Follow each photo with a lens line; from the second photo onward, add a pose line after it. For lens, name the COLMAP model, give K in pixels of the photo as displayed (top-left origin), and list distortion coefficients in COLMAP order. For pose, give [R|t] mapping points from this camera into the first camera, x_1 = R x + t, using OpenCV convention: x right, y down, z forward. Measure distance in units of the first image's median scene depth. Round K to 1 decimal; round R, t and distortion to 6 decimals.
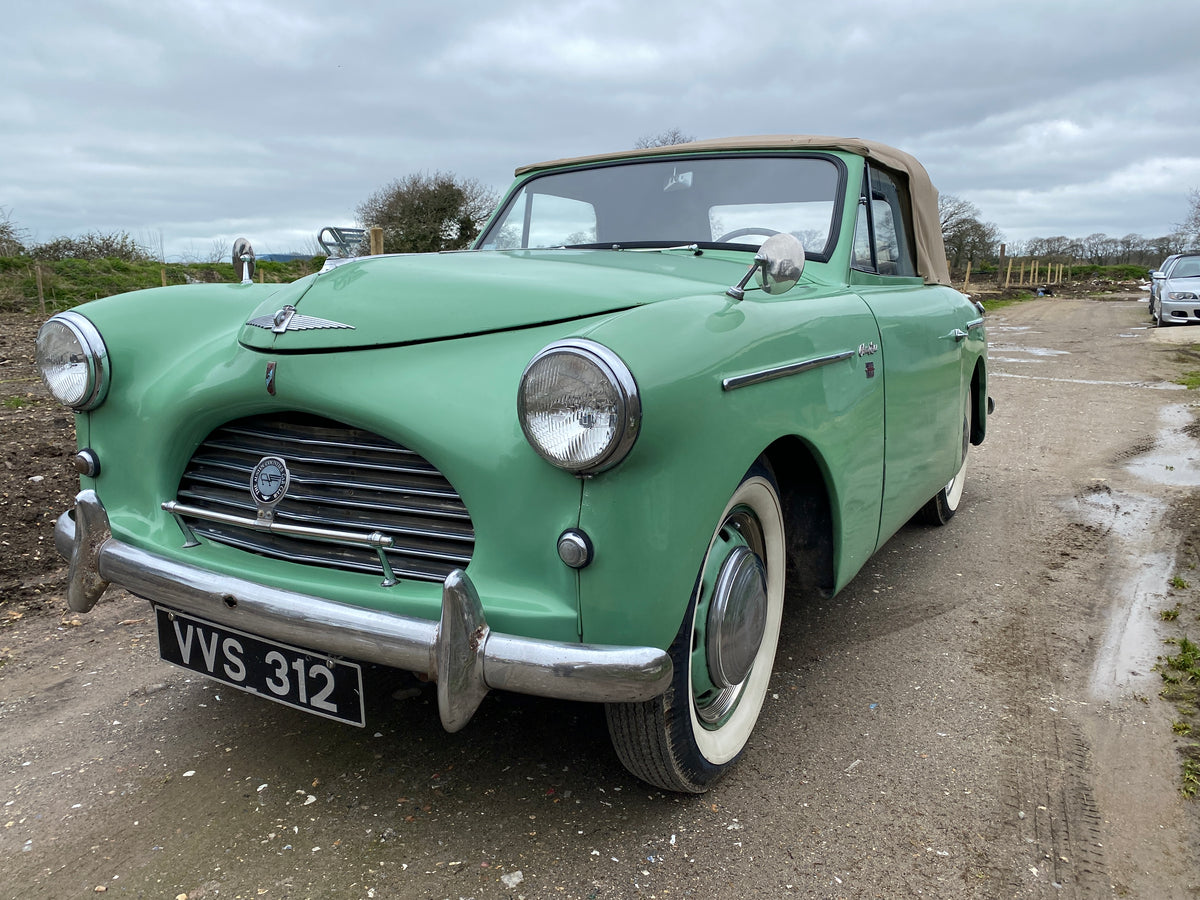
lens RADIAL K [[958.7, 0, 579.0], [0, 958.7, 454.1], [0, 0, 1]] dist [0.004908, 0.002706]
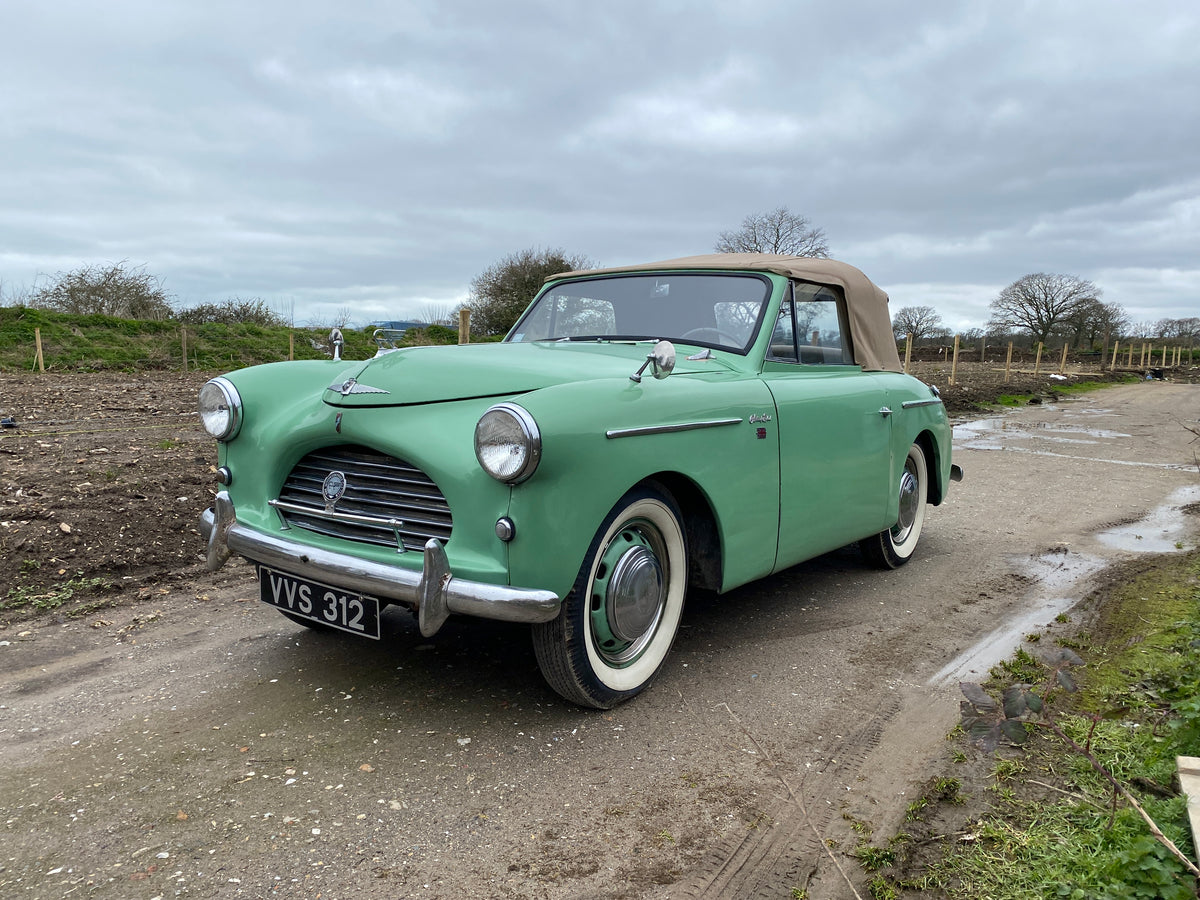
lens RADIAL K [[949.1, 0, 573.8], [0, 949.1, 448.6], [0, 0, 1]] dist [0.057541, -0.114518]
pose [[0.992831, 0.034448, -0.114455, 0.240721], [-0.043094, 0.996331, -0.073941, 0.061966], [0.111488, 0.078343, 0.990673, -0.505150]]
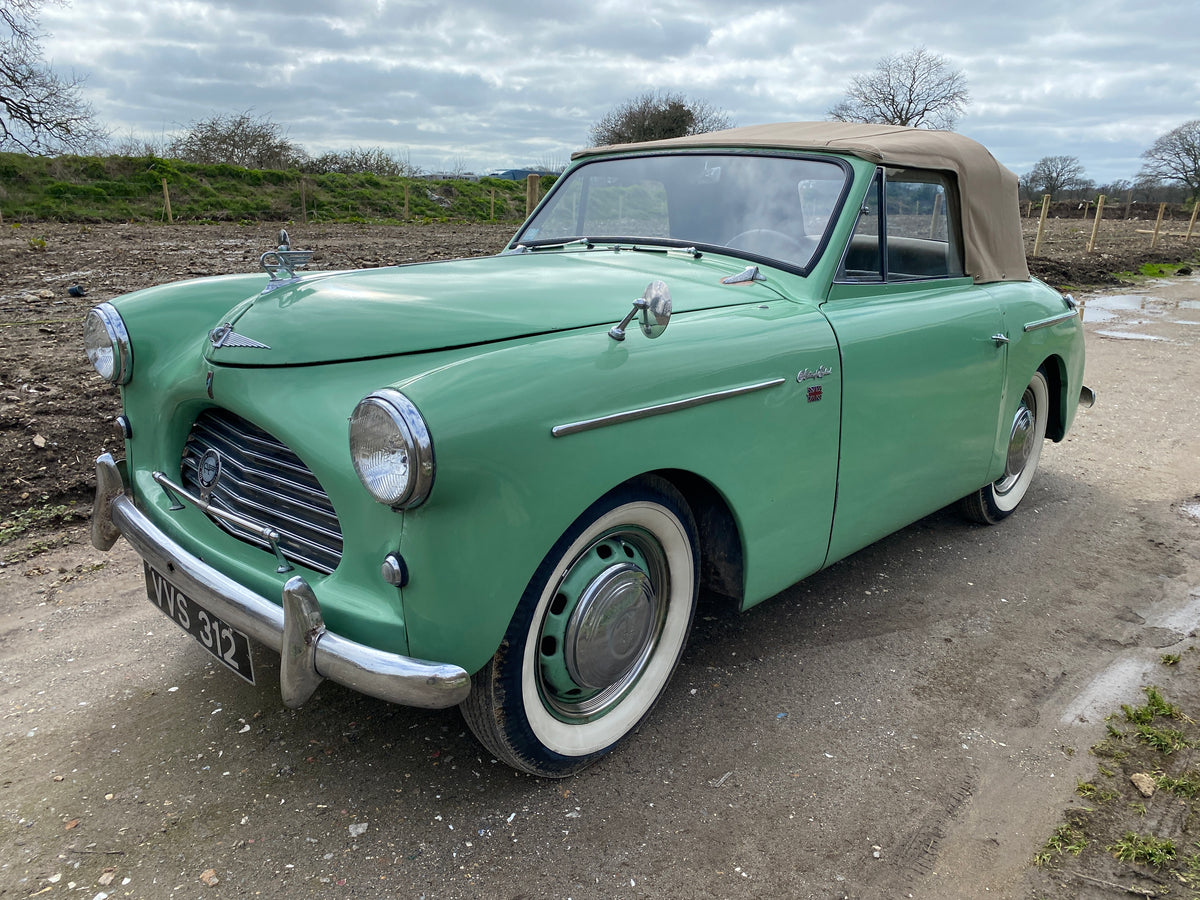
lens RADIAL K [[911.4, 0, 582.6], [0, 911.4, 450.5], [0, 0, 1]] dist [0.003161, 0.005992]
pose [[0.971515, 0.093099, -0.217925, 0.353787], [-0.072894, 0.992414, 0.099000, -0.134400], [0.225489, -0.080295, 0.970931, 0.005561]]
